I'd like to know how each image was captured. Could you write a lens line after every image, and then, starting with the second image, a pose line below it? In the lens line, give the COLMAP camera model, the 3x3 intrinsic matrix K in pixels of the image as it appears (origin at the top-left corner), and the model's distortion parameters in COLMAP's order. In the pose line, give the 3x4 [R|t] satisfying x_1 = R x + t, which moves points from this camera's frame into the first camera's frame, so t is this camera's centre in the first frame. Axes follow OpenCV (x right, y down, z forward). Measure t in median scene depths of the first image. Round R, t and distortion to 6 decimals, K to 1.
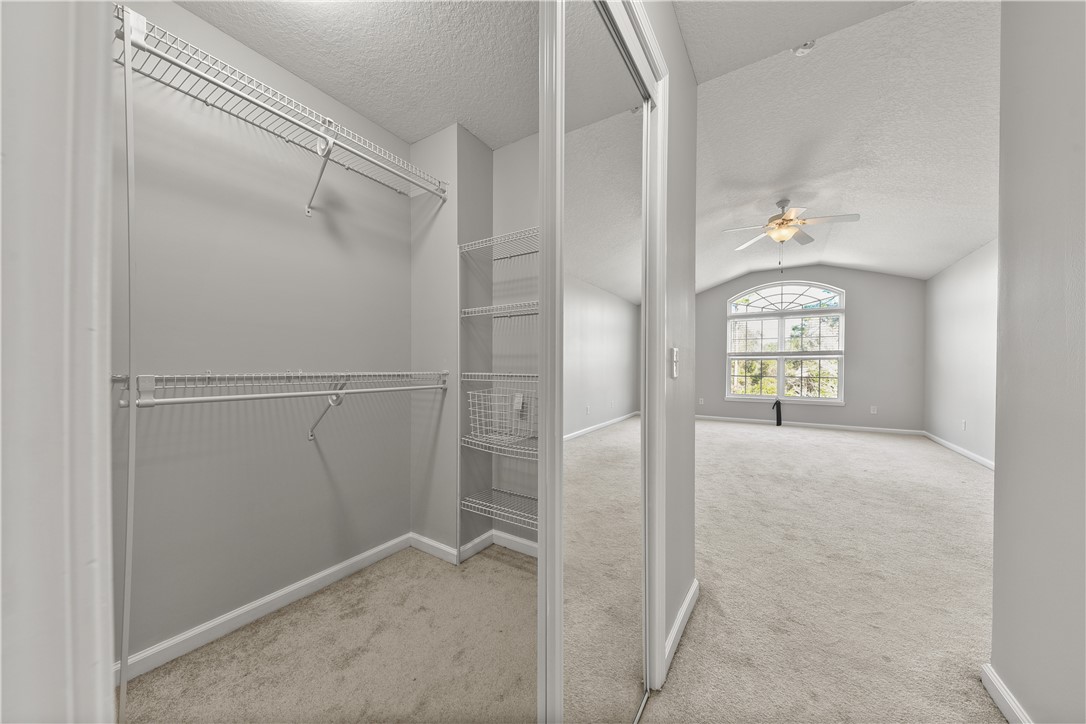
lens RADIAL K [[382.1, 0, 537.6], [0, 382.1, 365.2], [0, 0, 1]] dist [0.001611, -0.002174]
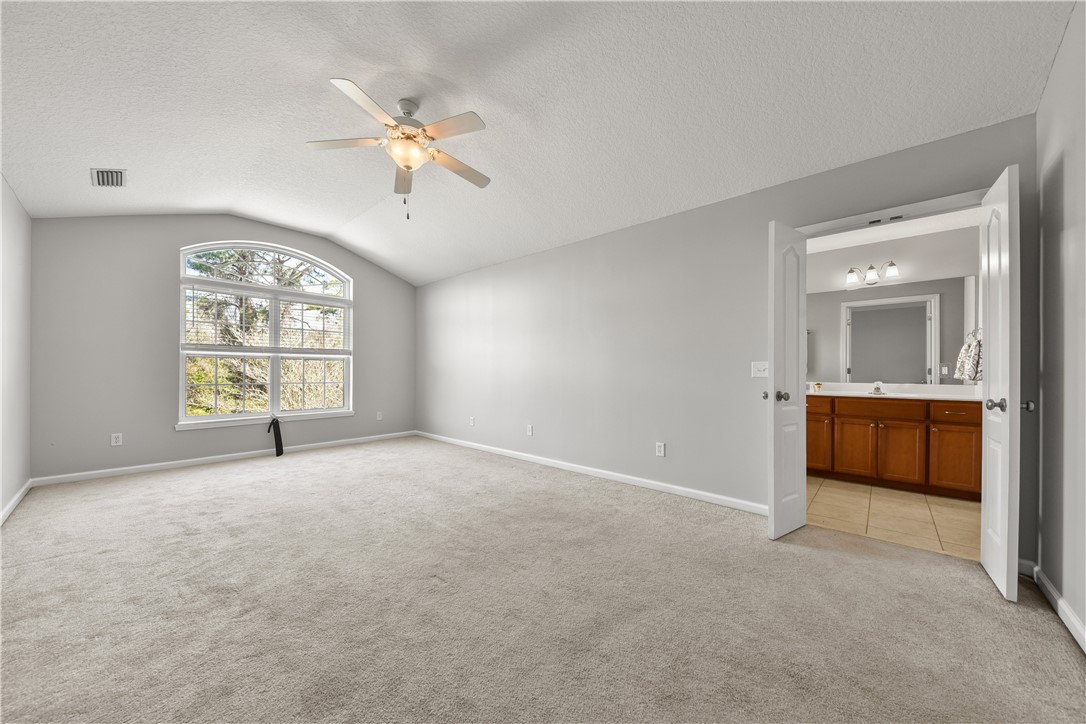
lens RADIAL K [[382.1, 0, 539.9], [0, 382.1, 370.9], [0, 0, 1]] dist [0.001611, -0.002174]
pose [[0.165525, -0.006470, 0.986184, 0.040107], [-0.000918, 0.999977, 0.006714, 0.002068], [-0.986205, -0.002017, 0.165515, 0.457857]]
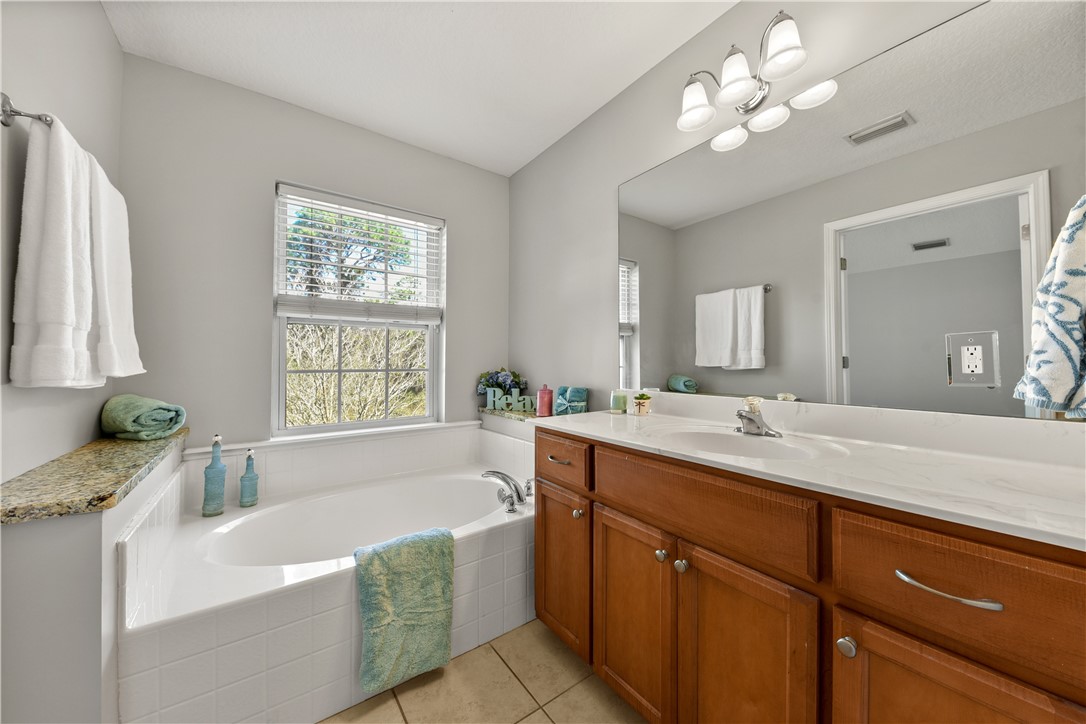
lens RADIAL K [[382.1, 0, 548.6], [0, 382.1, 360.7], [0, 0, 1]] dist [0.001611, -0.002174]
pose [[0.336616, 0.001515, 0.941641, 0.508153], [0.007147, 0.999966, -0.004164, 0.004762], [-0.941615, 0.008132, 0.336594, 0.059010]]
